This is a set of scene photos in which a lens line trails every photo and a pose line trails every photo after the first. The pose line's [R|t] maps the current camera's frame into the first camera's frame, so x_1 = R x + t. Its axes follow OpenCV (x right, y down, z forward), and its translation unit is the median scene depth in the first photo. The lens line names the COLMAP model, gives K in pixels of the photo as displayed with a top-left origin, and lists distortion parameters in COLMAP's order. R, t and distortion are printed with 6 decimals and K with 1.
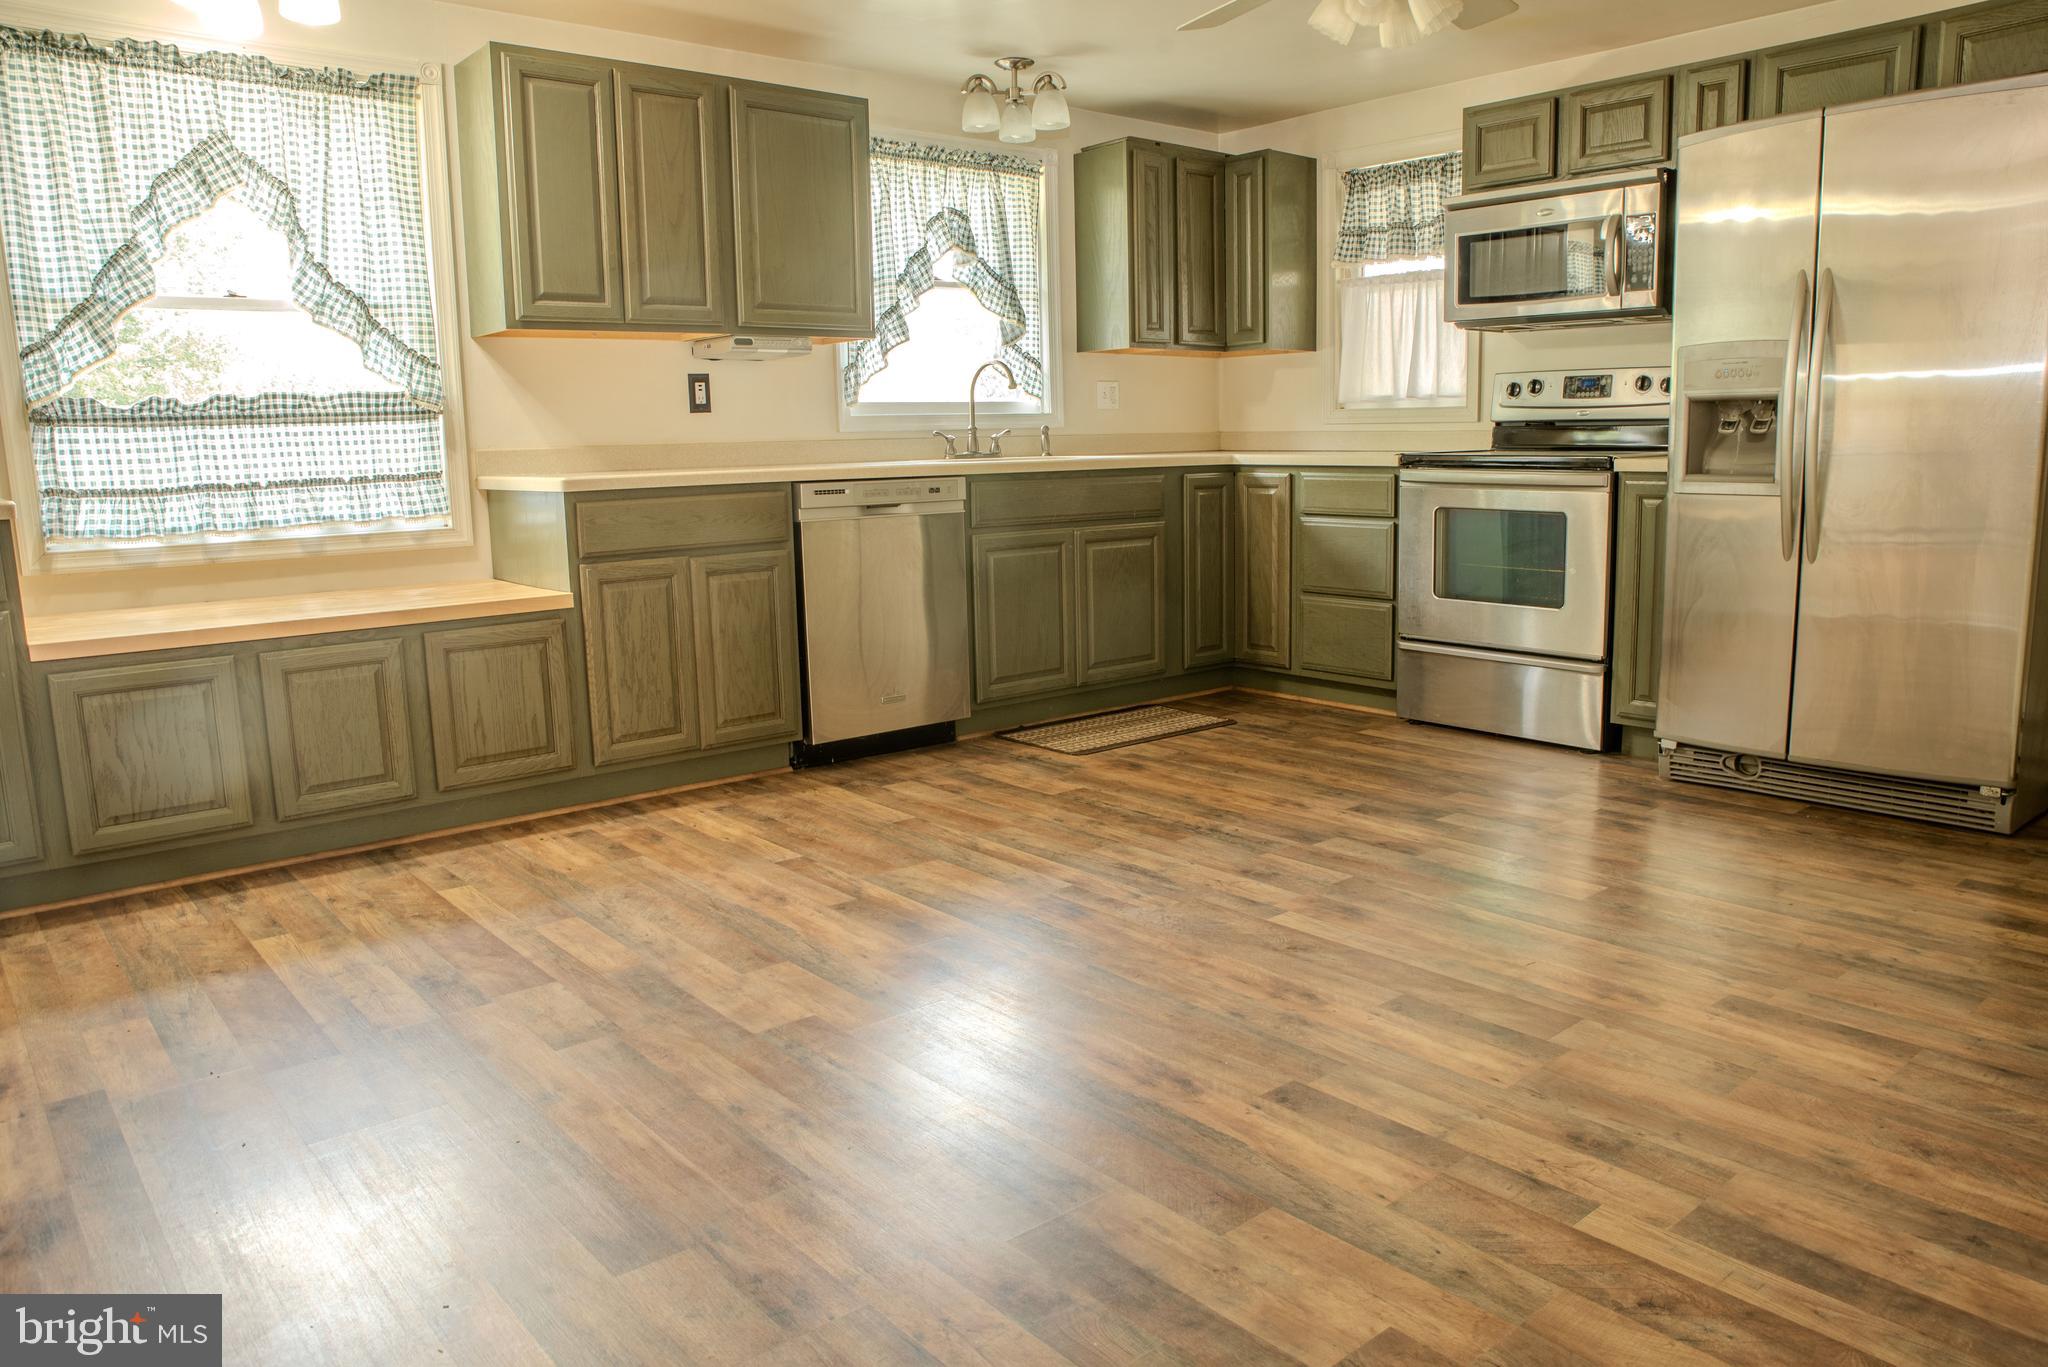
lens RADIAL K [[1421.6, 0, 1026.7], [0, 1421.6, 686.6], [0, 0, 1]] dist [-0.098347, 0.041109]
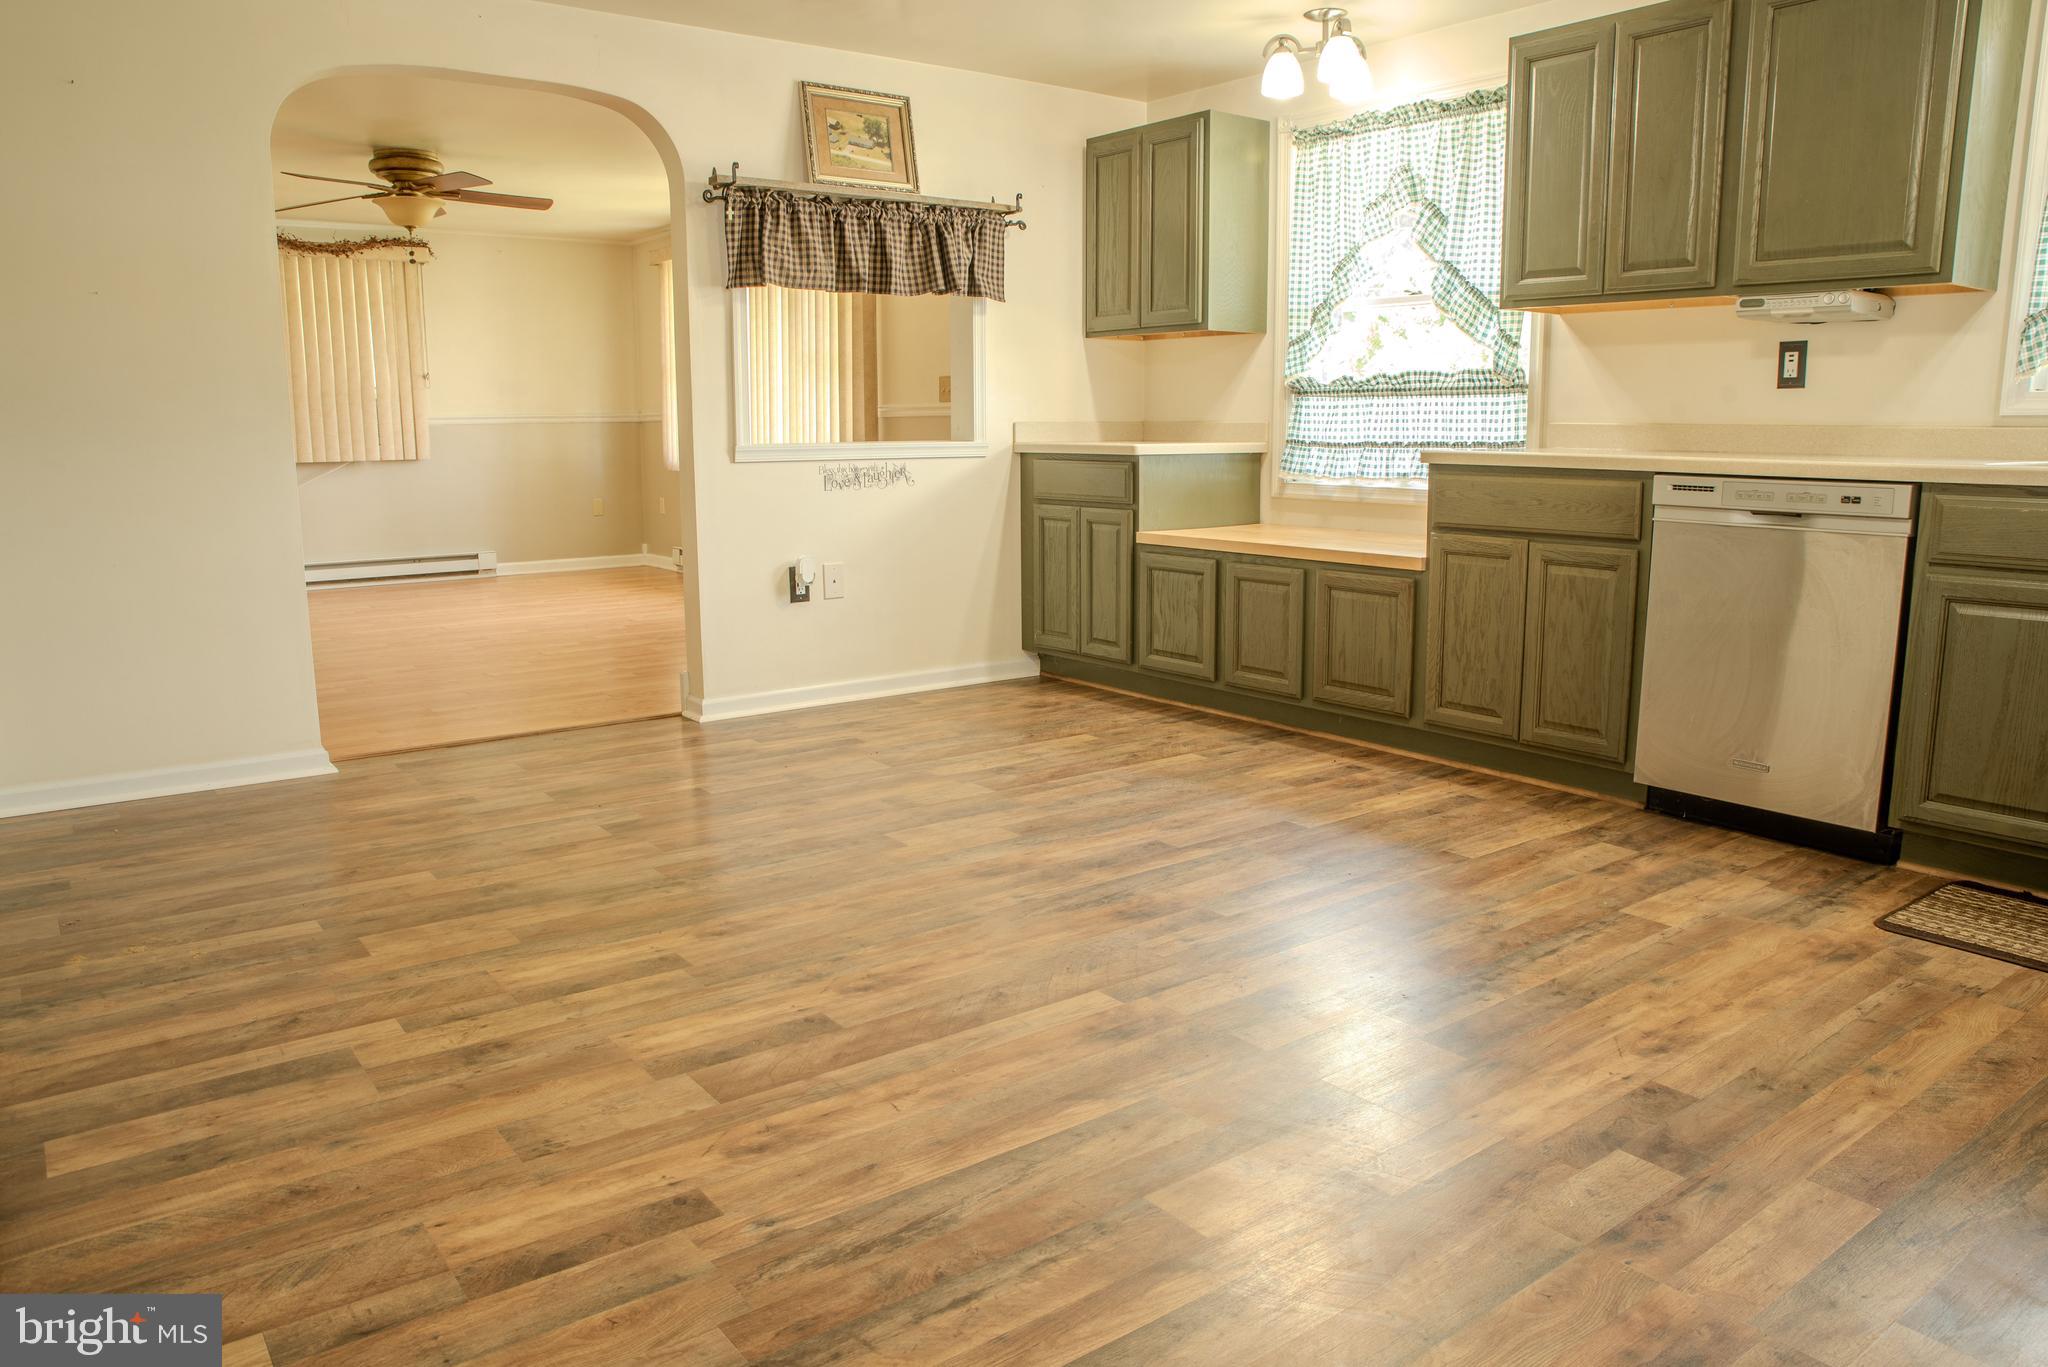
lens RADIAL K [[1421.6, 0, 1072.4], [0, 1421.6, 697.9], [0, 0, 1]] dist [-0.098347, 0.041109]
pose [[-0.032533, 0.209817, -0.977199, 0.808912], [-0.166739, 0.962876, 0.212293, -0.155959], [0.985464, 0.169843, 0.003659, 0.787884]]
